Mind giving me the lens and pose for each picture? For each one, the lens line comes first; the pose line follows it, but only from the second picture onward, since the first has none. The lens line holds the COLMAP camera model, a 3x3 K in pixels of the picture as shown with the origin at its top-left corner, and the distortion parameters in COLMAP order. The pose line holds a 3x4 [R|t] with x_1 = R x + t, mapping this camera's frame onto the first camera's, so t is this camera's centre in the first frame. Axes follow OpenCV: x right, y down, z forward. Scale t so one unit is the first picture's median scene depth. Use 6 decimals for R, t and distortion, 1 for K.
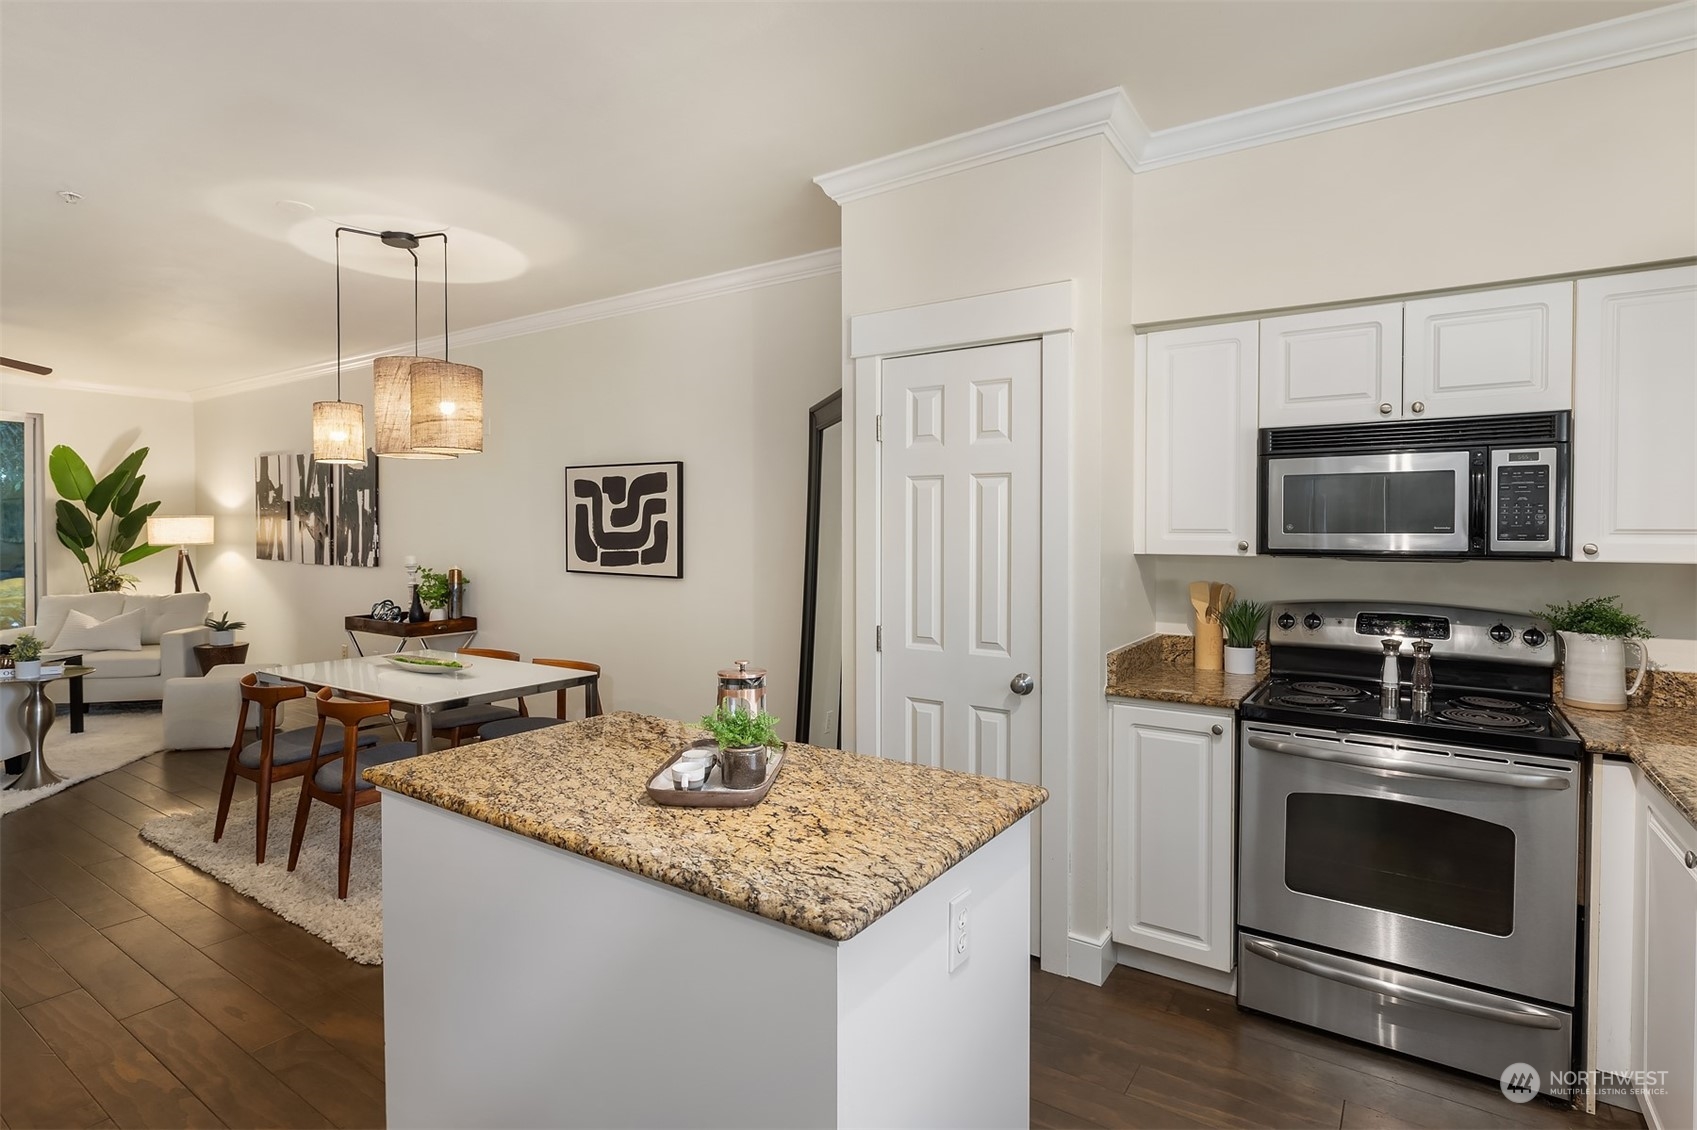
lens RADIAL K [[832.7, 0, 842.9], [0, 832.7, 556.2], [0, 0, 1]] dist [0.002568, -0.000049]
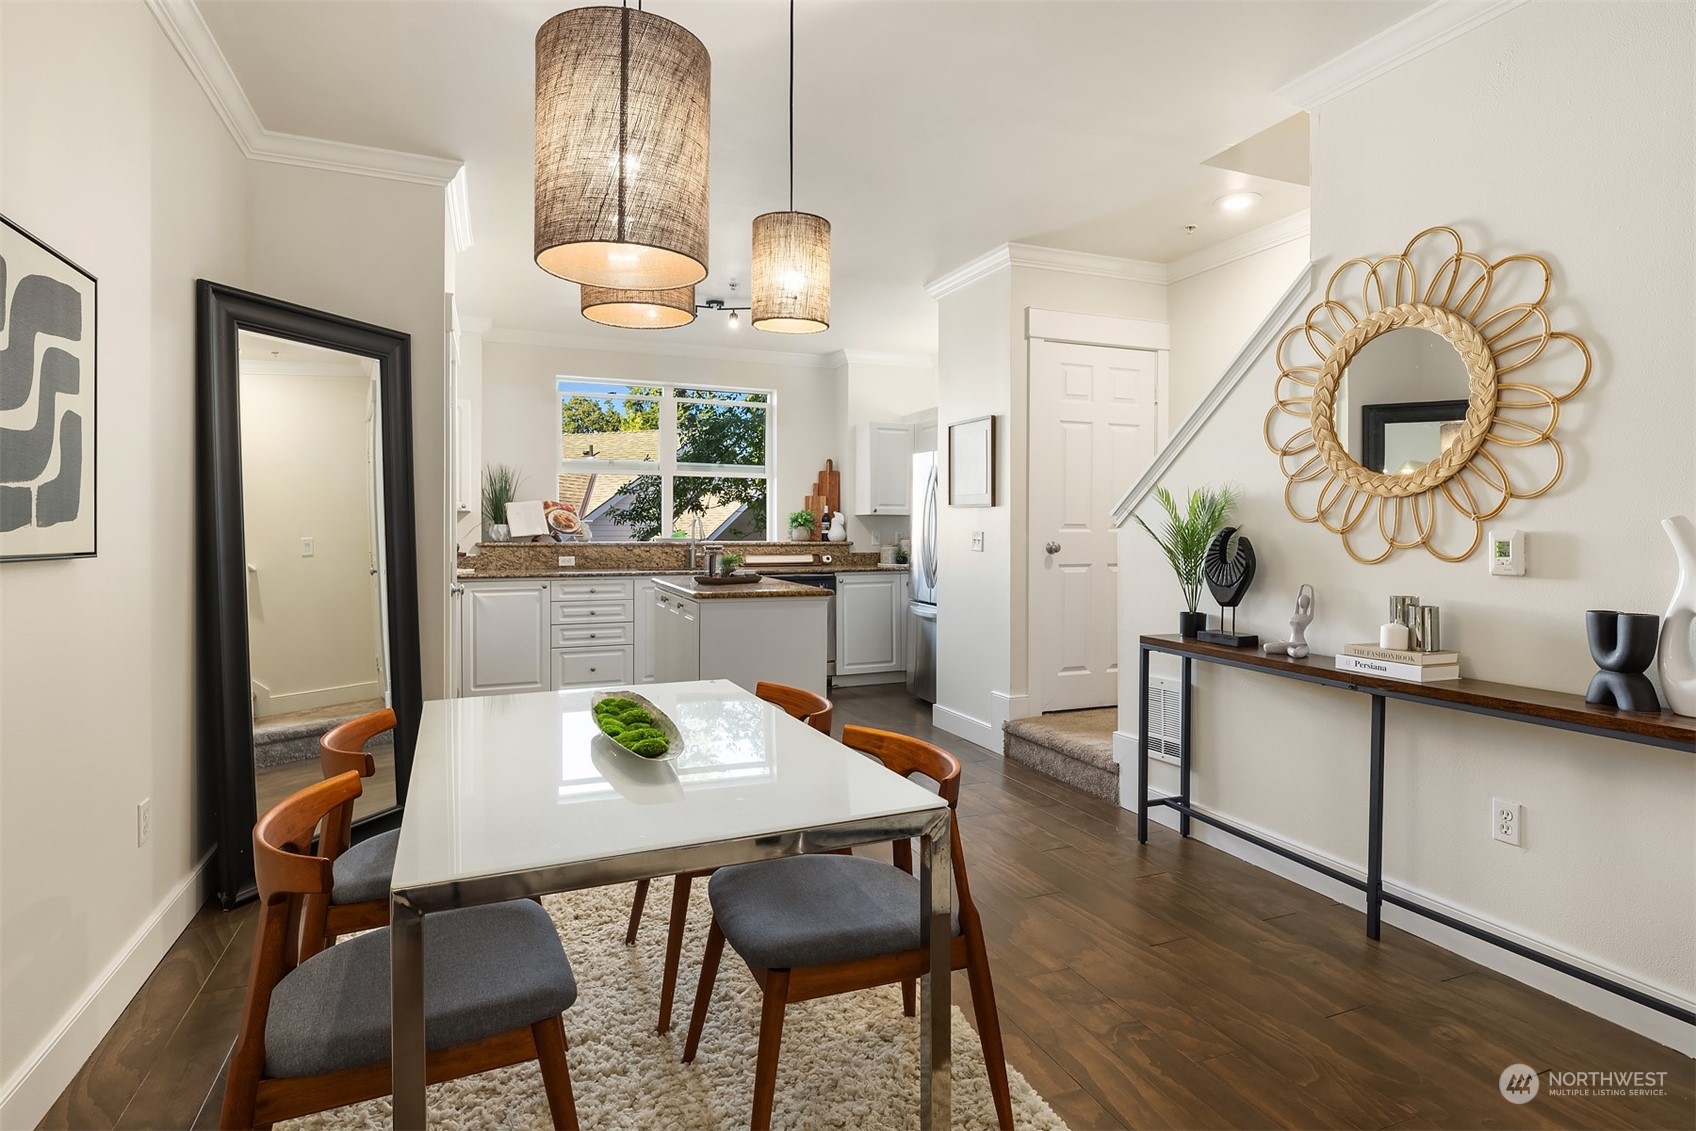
lens RADIAL K [[881.7, 0, 847.4], [0, 881.7, 533.5], [0, 0, 1]] dist [0.000438, 0.001856]
pose [[-0.832552, -0.007985, 0.553889, -0.725709], [0.012564, 0.999367, 0.033292, 0.004677], [-0.553804, 0.034677, -0.831924, 1.108837]]
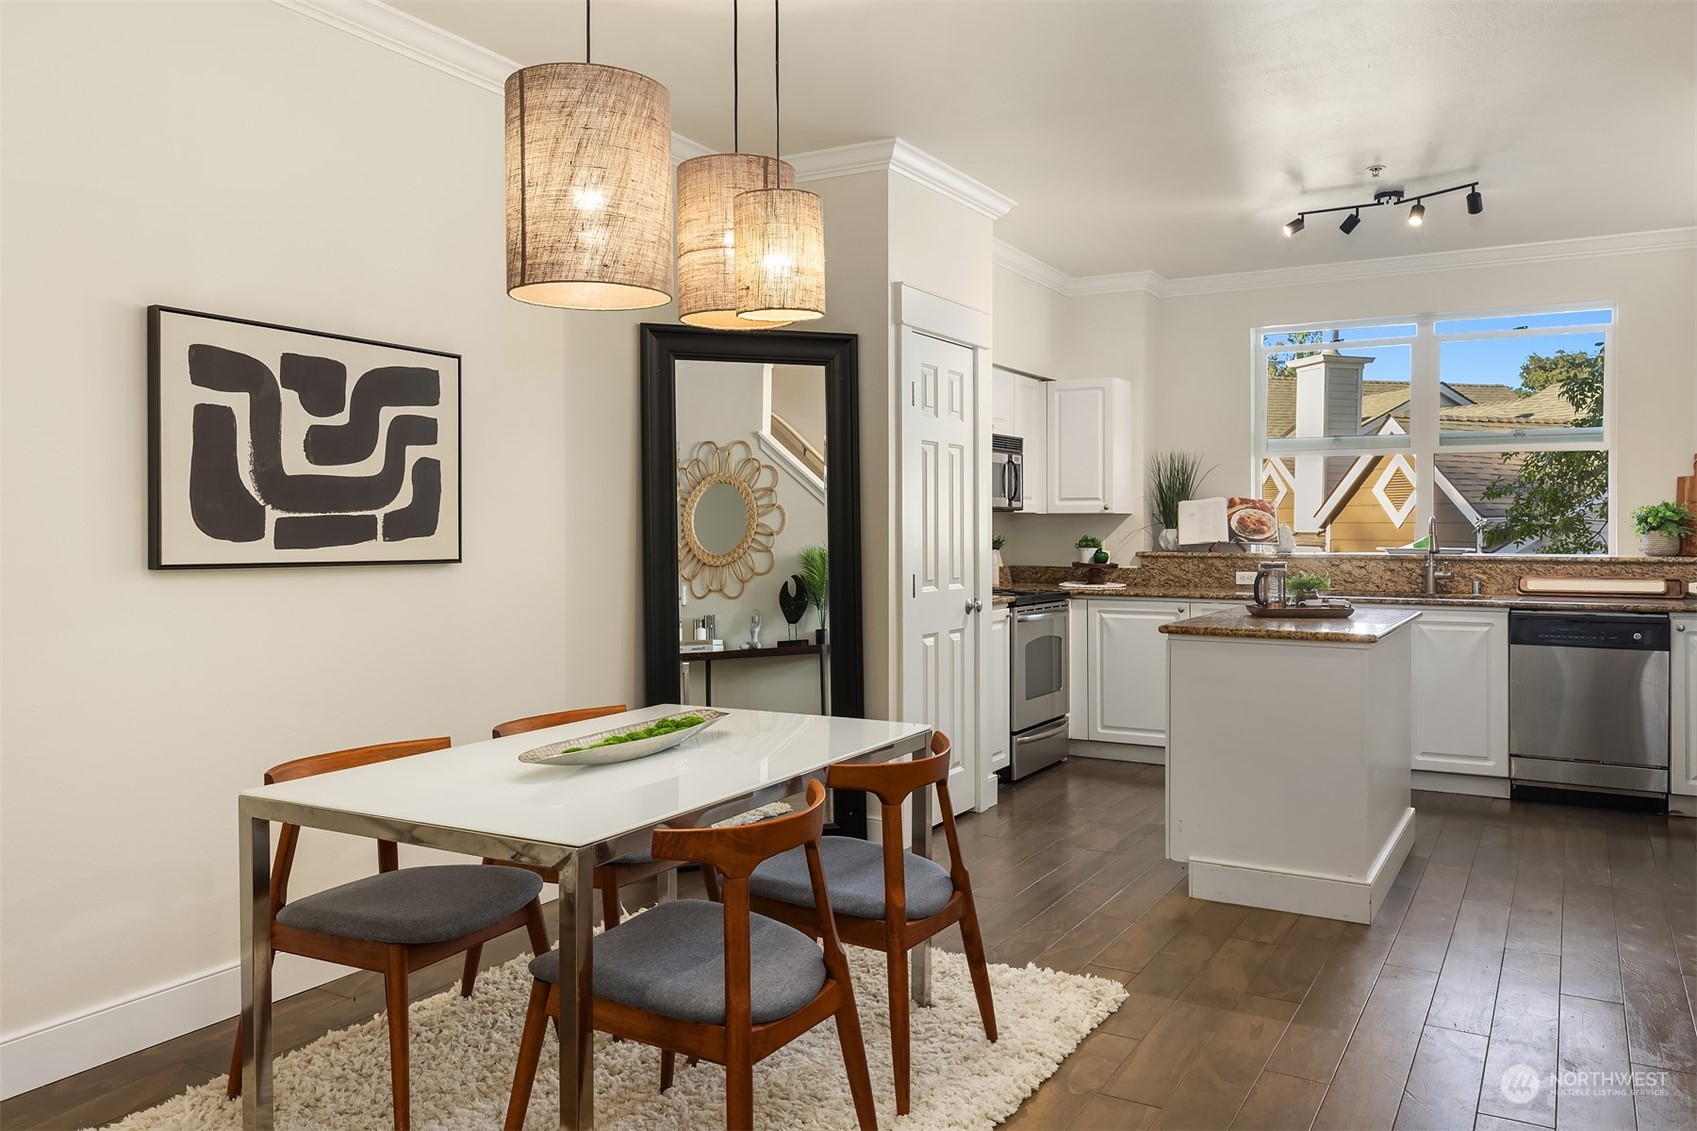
lens RADIAL K [[1241.8, 0, 853.7], [0, 1241.8, 539.9], [0, 0, 1]] dist [0.004146, -0.001473]
pose [[-0.066189, -0.013723, 0.997713, -1.008515], [0.031949, 0.999364, 0.015865, 0.006207], [-0.997295, 0.032926, -0.065709, 0.754649]]
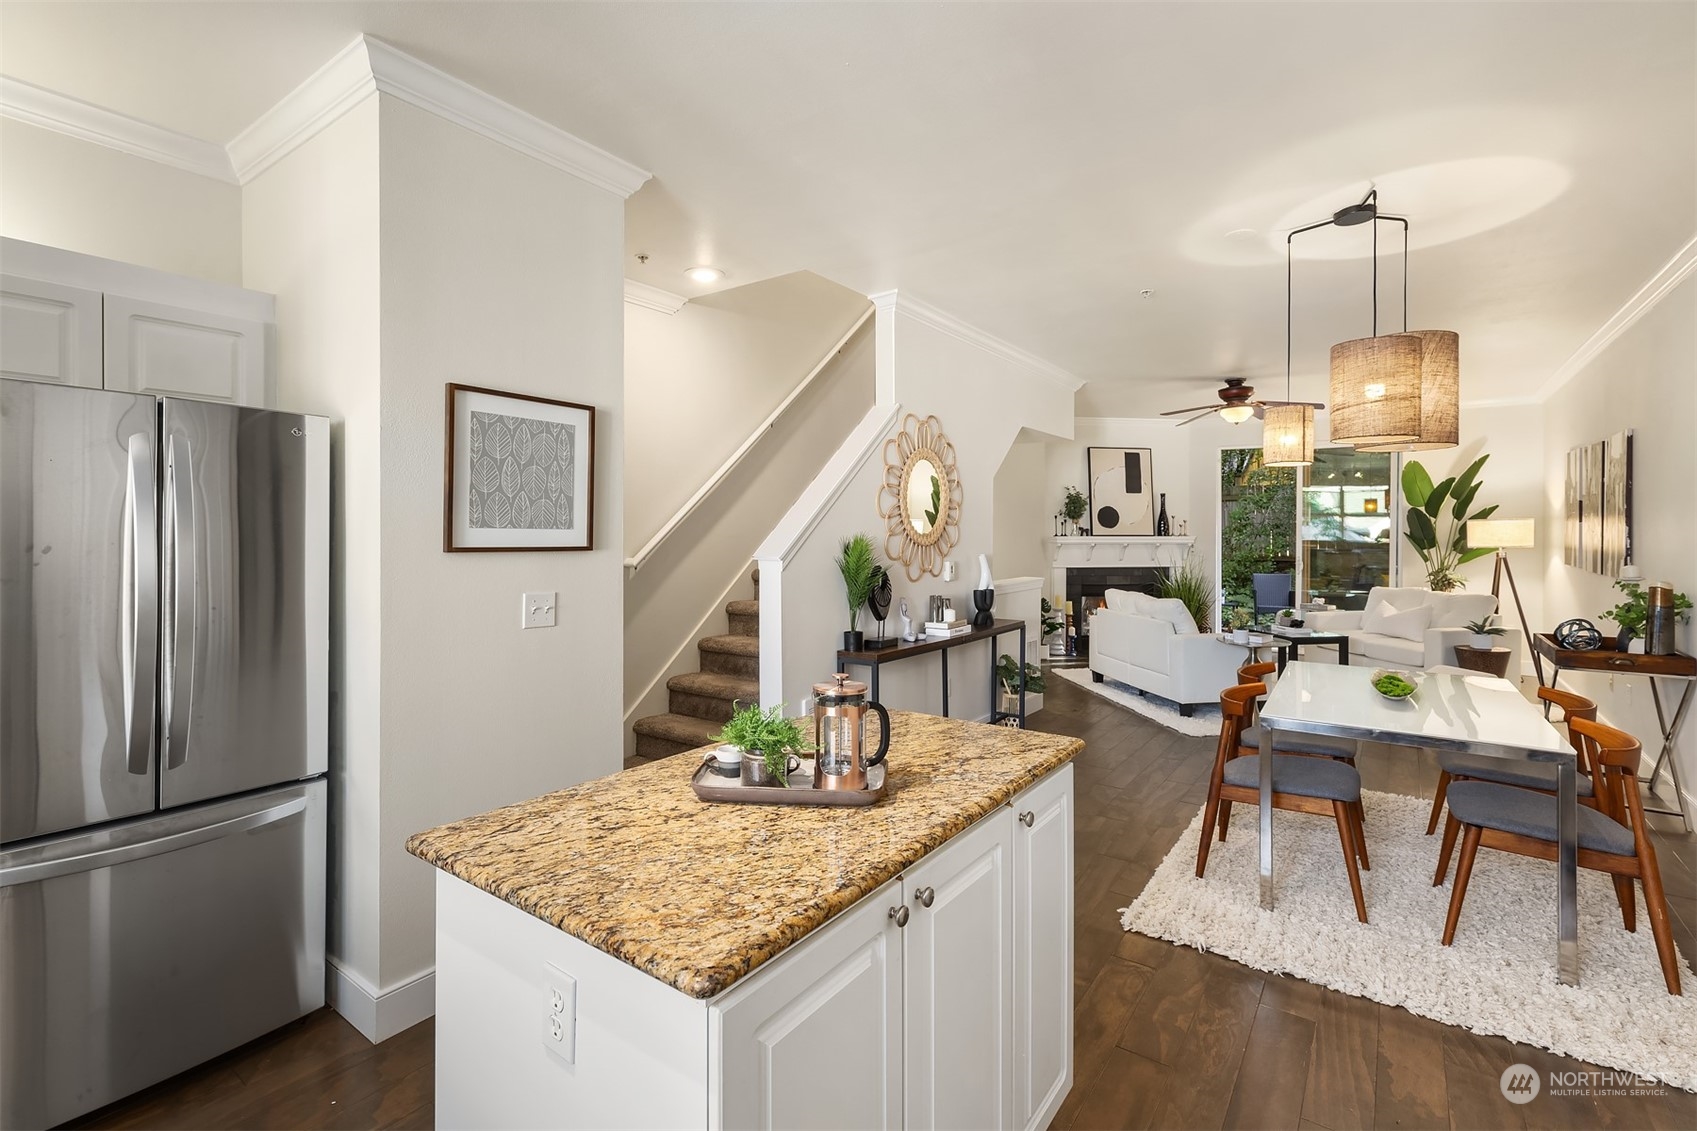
lens RADIAL K [[773.5, 0, 852.1], [0, 773.5, 539.5], [0, 0, 1]] dist [-0.003349, -0.000438]
pose [[-0.007080, 0.009736, -0.999928, 0.243701], [-0.034483, 0.999356, 0.009974, -0.009072], [0.999380, 0.034551, -0.006740, 0.348905]]
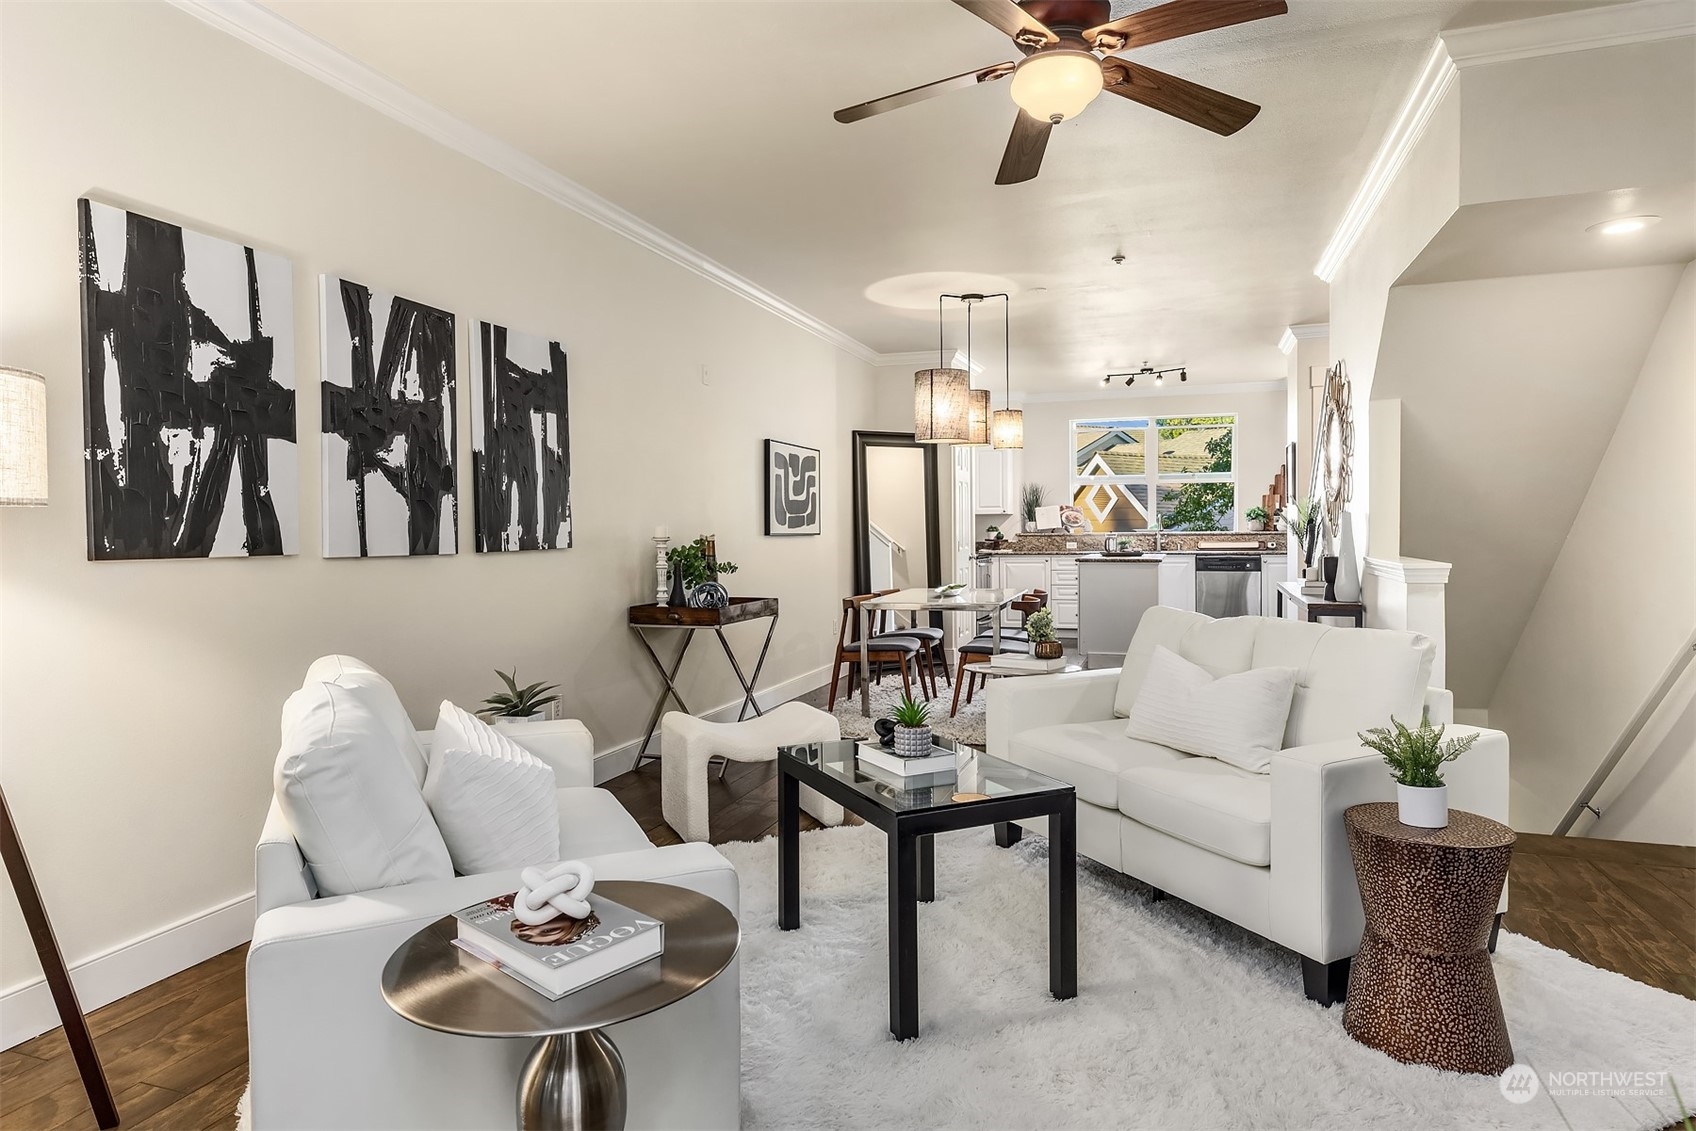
lens RADIAL K [[995.6, 0, 847.3], [0, 995.6, 559.4], [0, 0, 1]] dist [-0.005944, 0.000134]
pose [[-0.261575, -0.031512, 0.964669, -1.722346], [0.040594, 0.998223, 0.043615, -0.002741], [-0.964329, 0.050569, -0.259831, 1.326187]]
